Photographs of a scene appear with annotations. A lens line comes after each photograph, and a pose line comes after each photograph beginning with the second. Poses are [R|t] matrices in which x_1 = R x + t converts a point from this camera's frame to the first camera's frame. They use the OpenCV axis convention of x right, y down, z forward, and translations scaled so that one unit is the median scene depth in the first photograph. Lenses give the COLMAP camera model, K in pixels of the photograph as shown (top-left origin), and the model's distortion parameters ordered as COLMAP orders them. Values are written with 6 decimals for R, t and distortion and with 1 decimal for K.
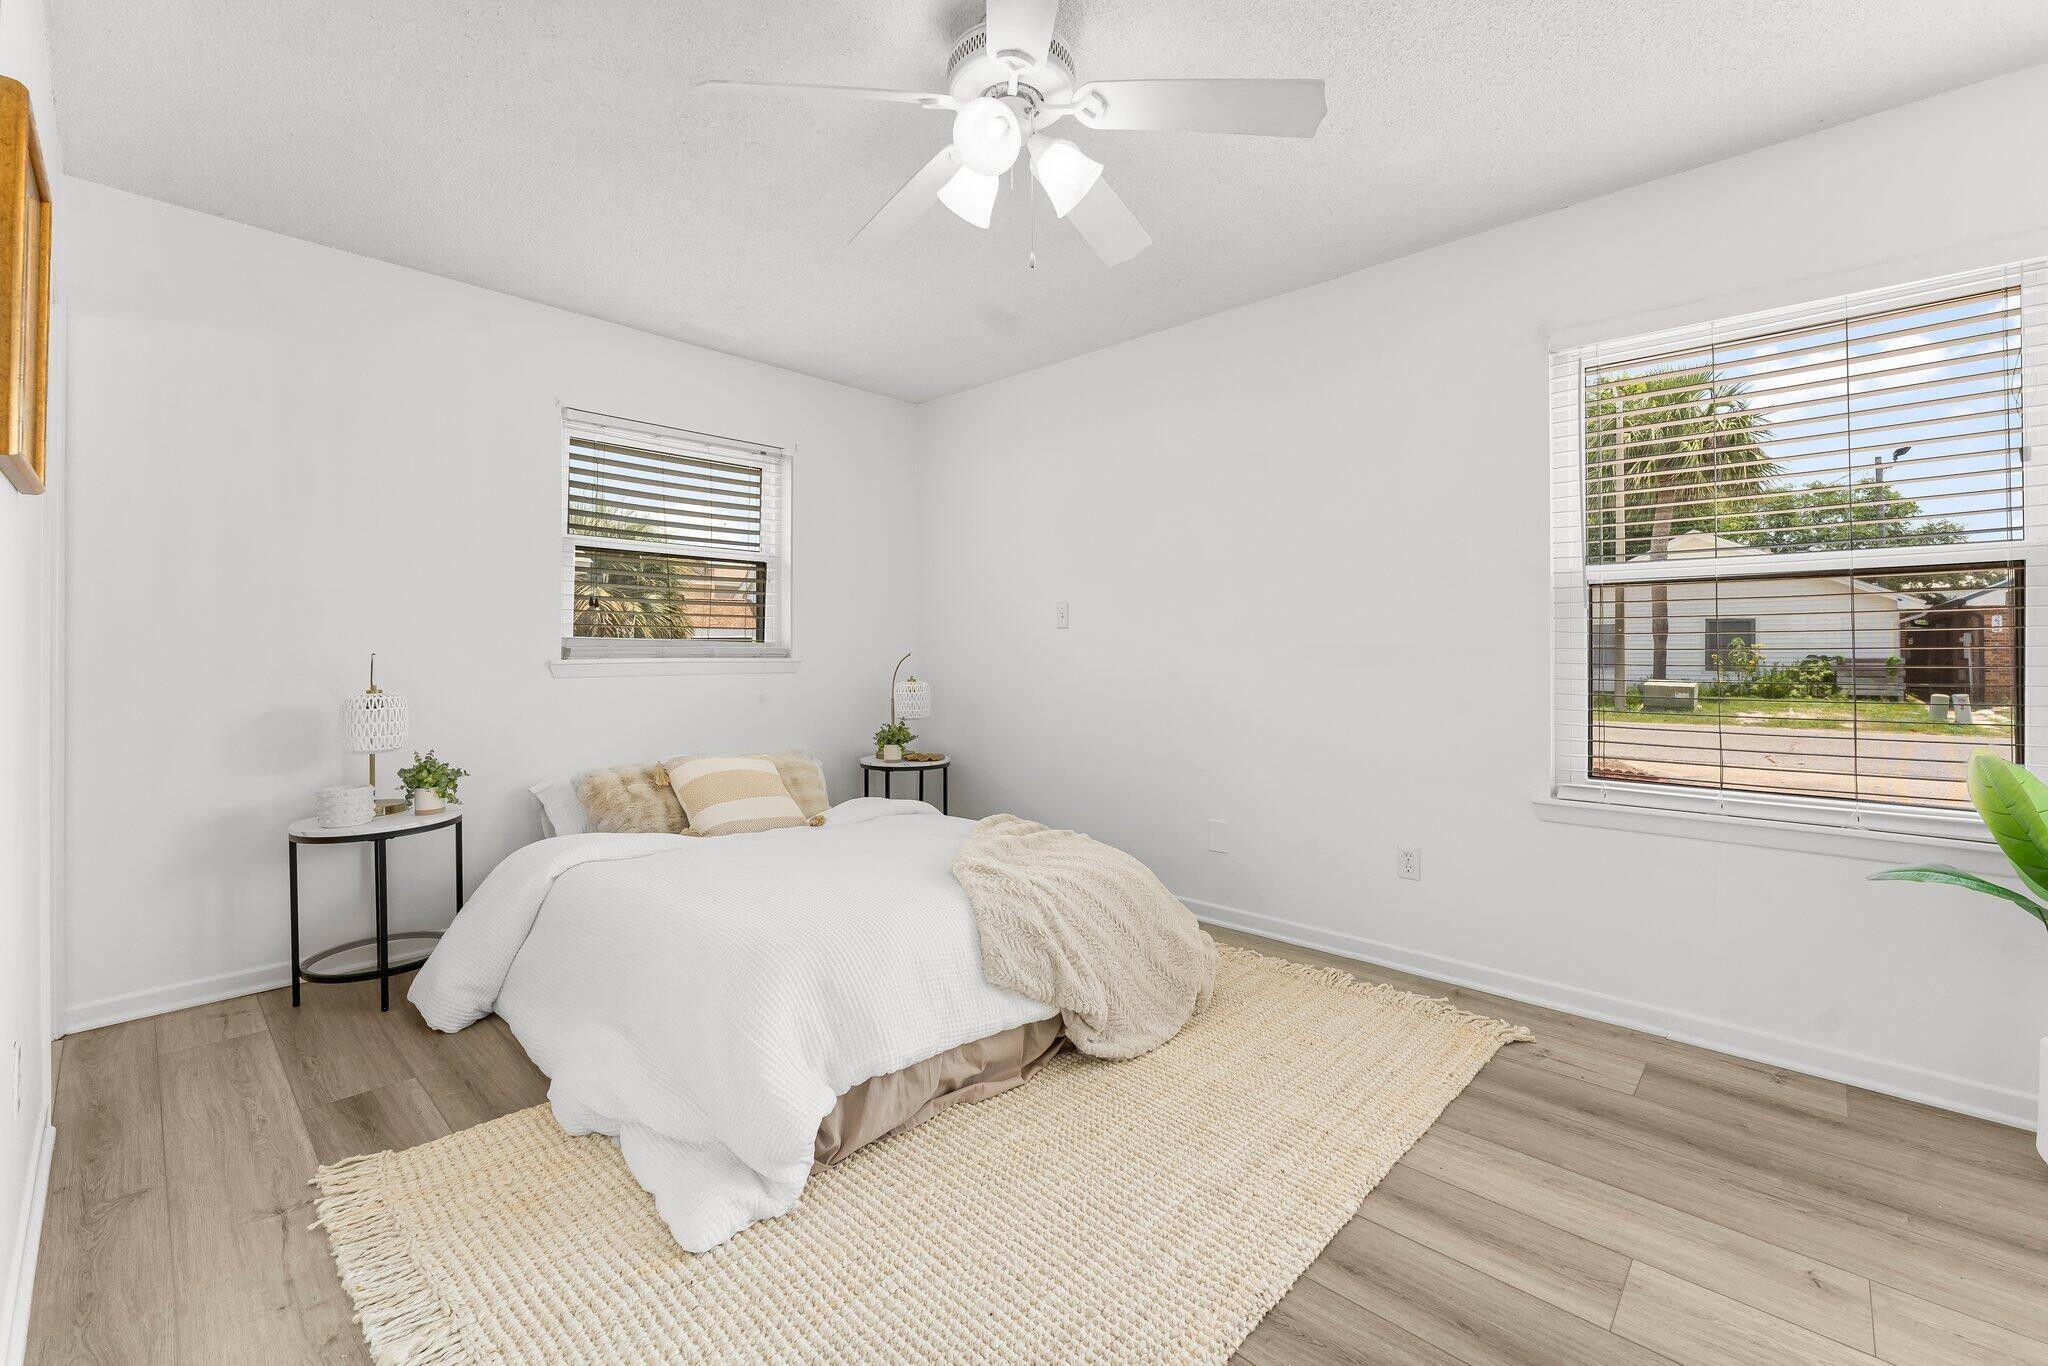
lens RADIAL K [[854.3, 0, 1019.0], [0, 854.3, 670.5], [0, 0, 1]] dist [-0.000879, -0.000190]
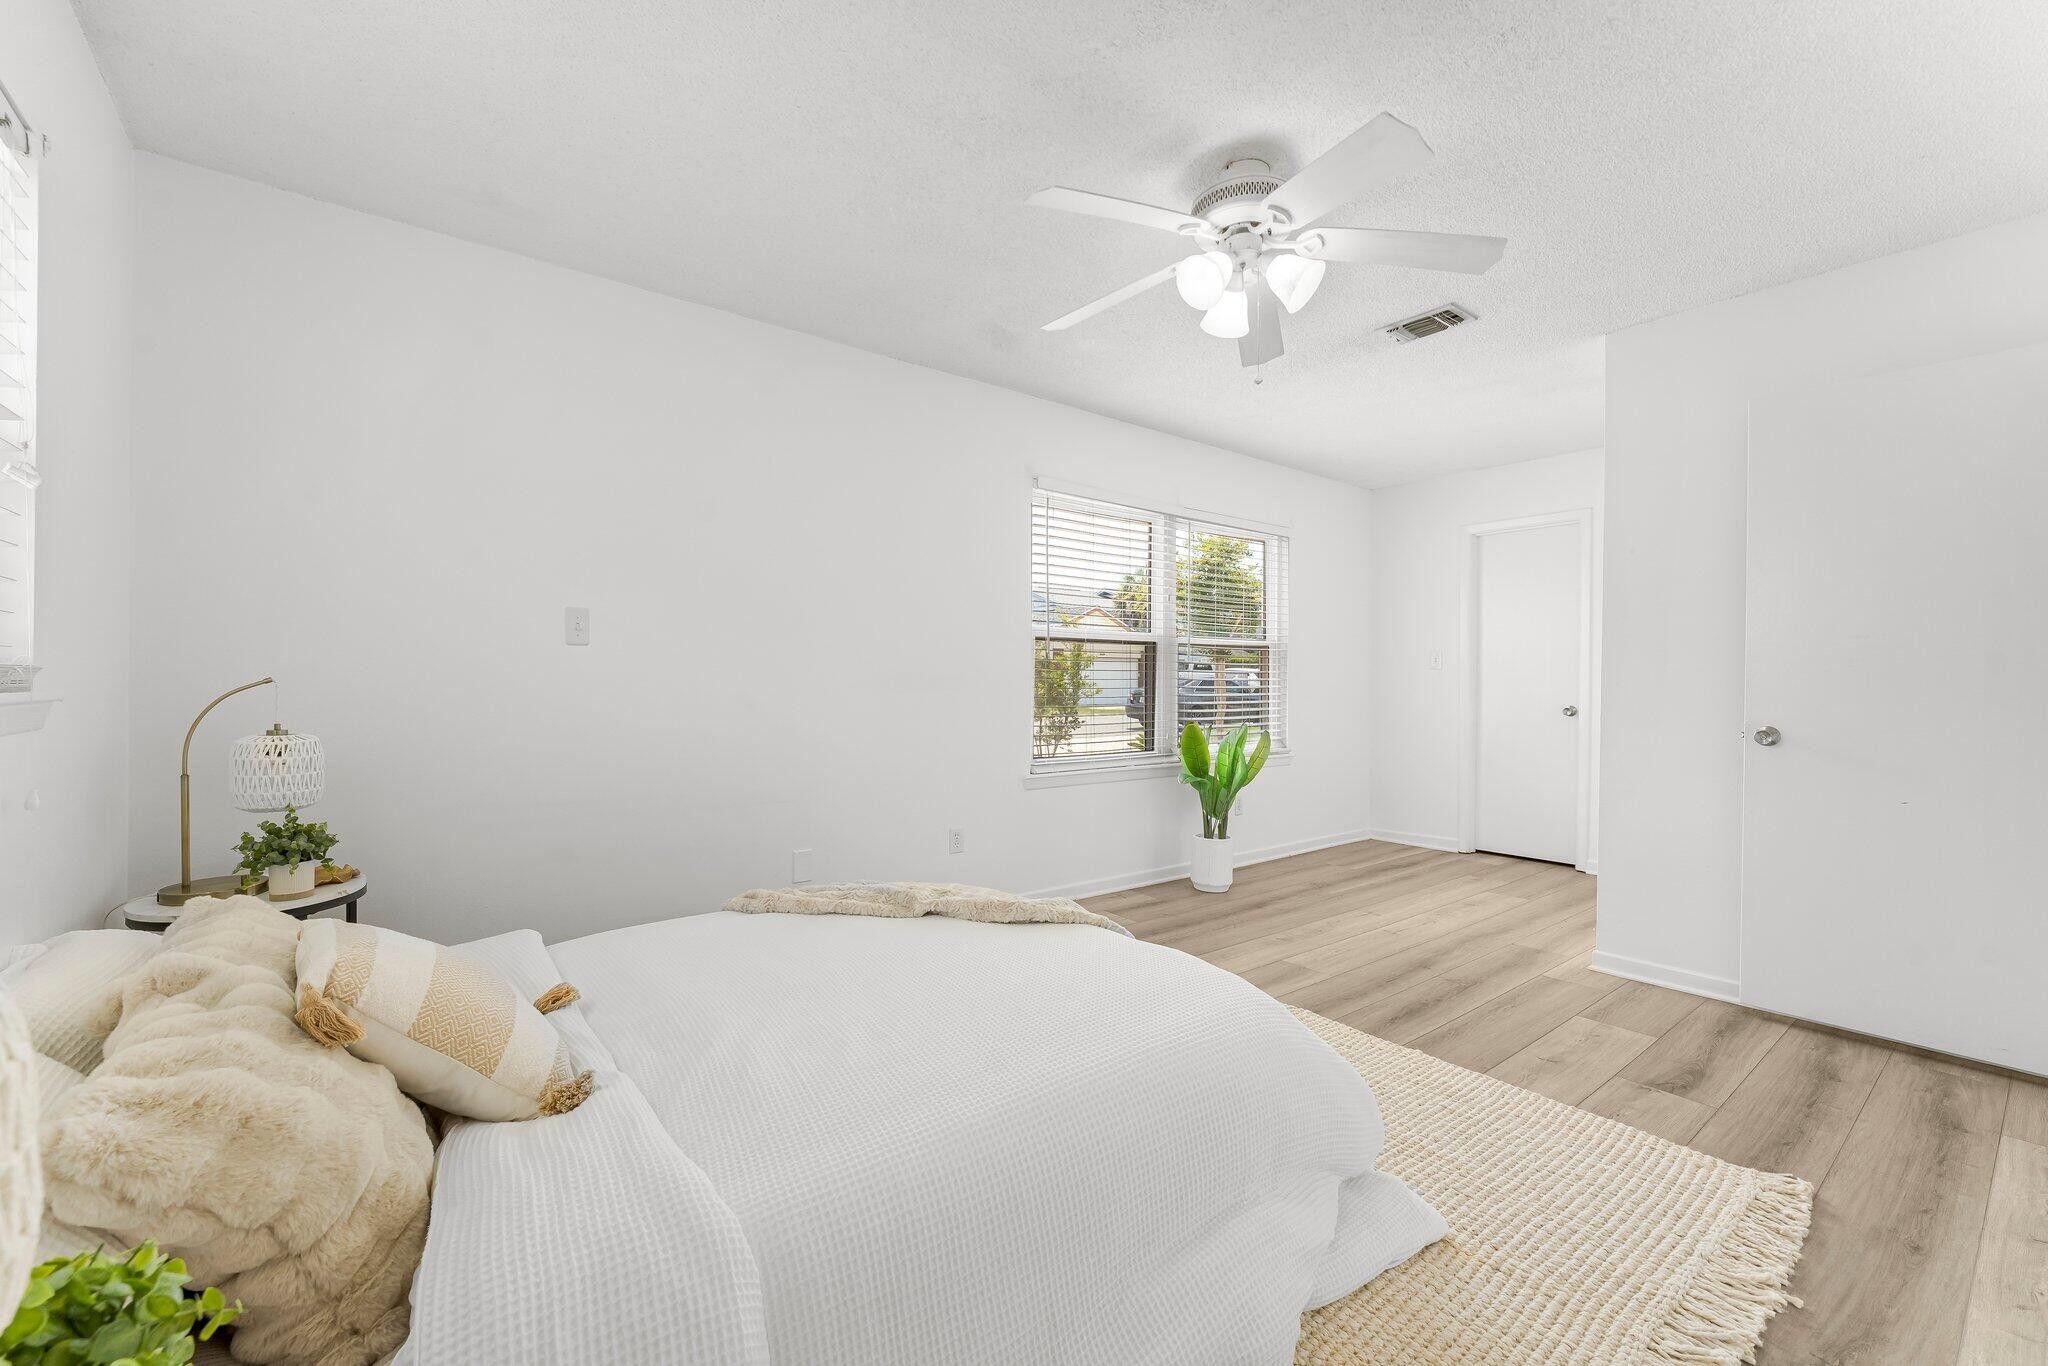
lens RADIAL K [[854.3, 0, 1019.0], [0, 854.3, 670.5], [0, 0, 1]] dist [-0.000879, -0.000190]
pose [[0.130128, 0.003375, 0.991491, -1.360008], [0.011789, 0.999918, -0.004951, -0.041669], [-0.991427, 0.012333, 0.130077, 1.217960]]
